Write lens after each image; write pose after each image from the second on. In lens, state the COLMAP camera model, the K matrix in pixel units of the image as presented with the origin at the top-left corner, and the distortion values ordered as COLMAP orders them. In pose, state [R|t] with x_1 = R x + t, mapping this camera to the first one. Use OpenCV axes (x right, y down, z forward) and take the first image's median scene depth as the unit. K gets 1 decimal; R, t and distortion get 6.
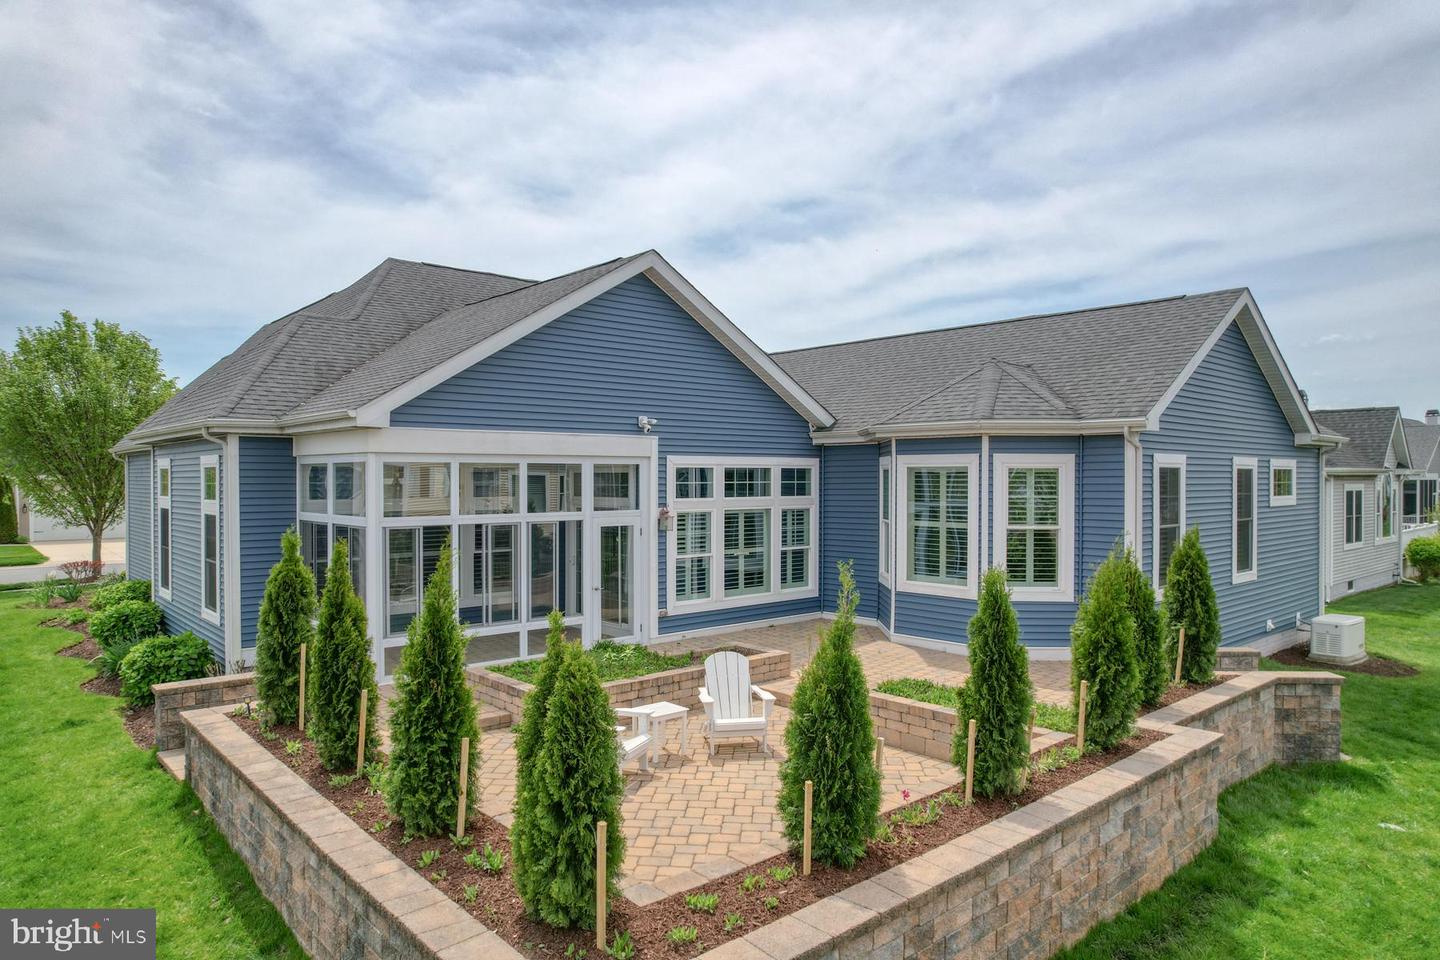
lens RADIAL K [[930.1, 0, 711.1], [0, 930.1, 488.8], [0, 0, 1]] dist [-0.081477, 0.064528]
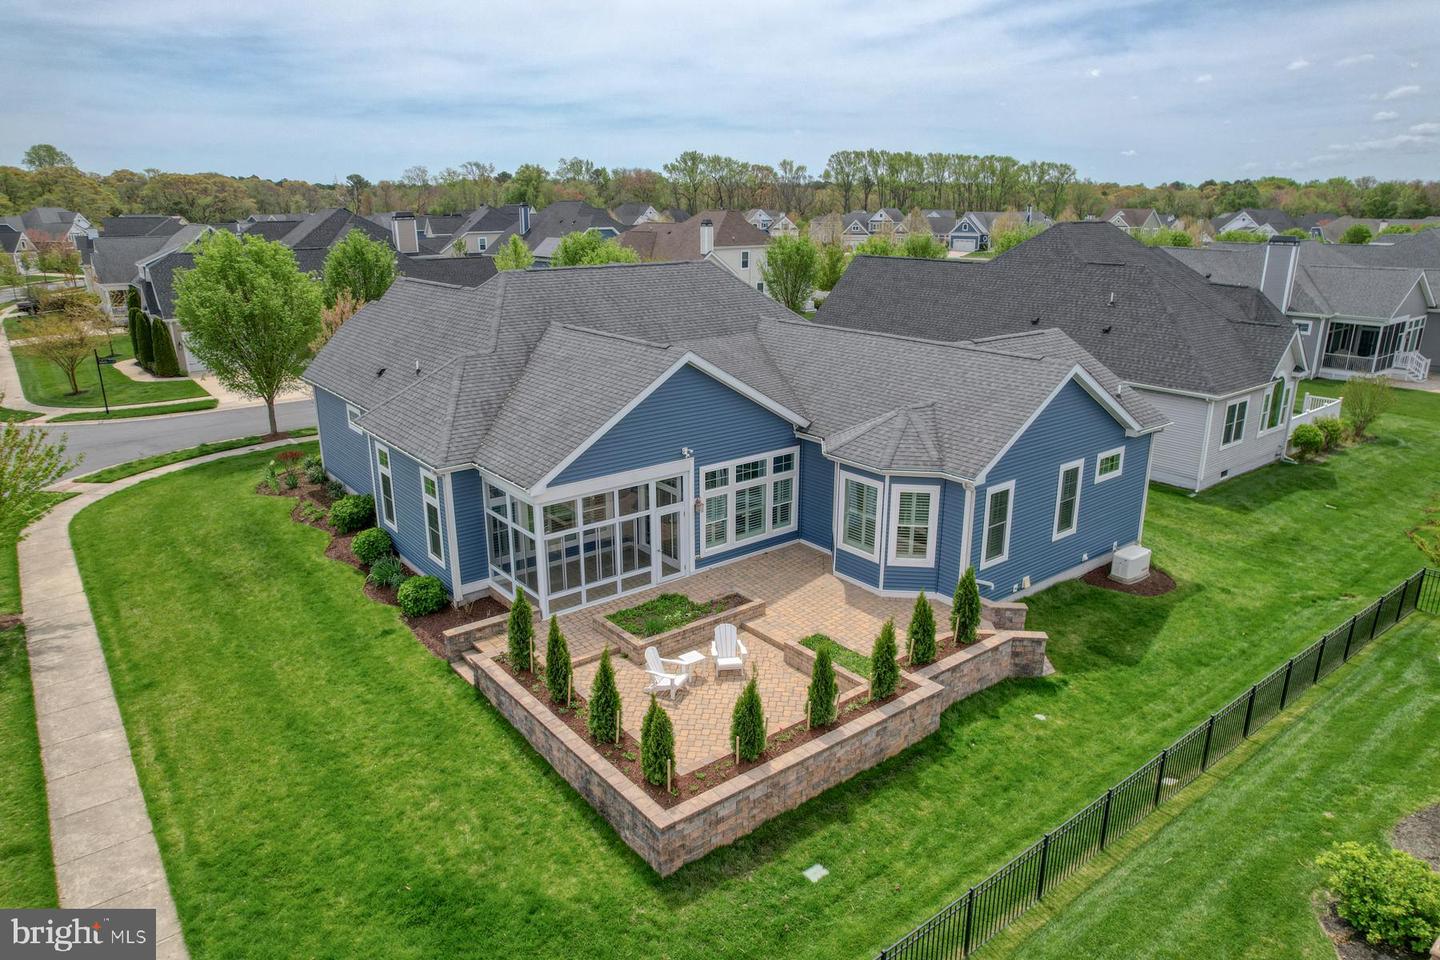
lens RADIAL K [[930.1, 0, 711.1], [0, 930.1, 488.8], [0, 0, 1]] dist [-0.081477, 0.064528]
pose [[0.998489, 0.015738, -0.052659, 0.065055], [-0.000056, 0.958414, 0.285382, -0.512405], [0.054960, -0.284948, 0.956966, -0.640536]]
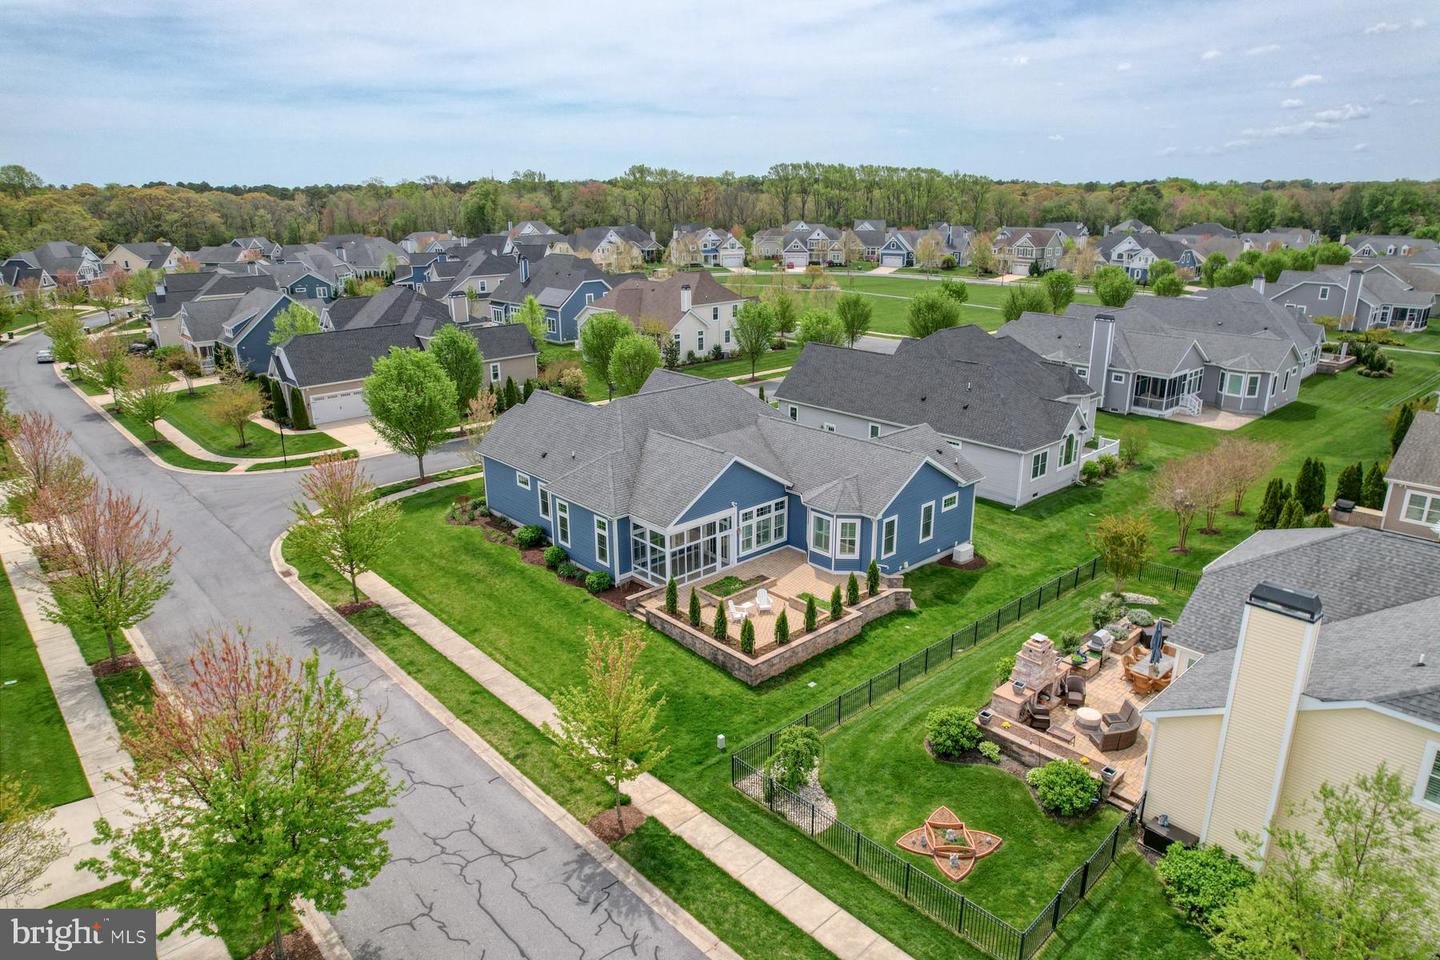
lens RADIAL K [[930.1, 0, 711.1], [0, 930.1, 488.8], [0, 0, 1]] dist [-0.081477, 0.064528]
pose [[0.999912, -0.008602, 0.010076, -0.195302], [0.005175, 0.953719, 0.300656, -1.180601], [-0.012196, -0.300577, 0.953679, -2.242407]]
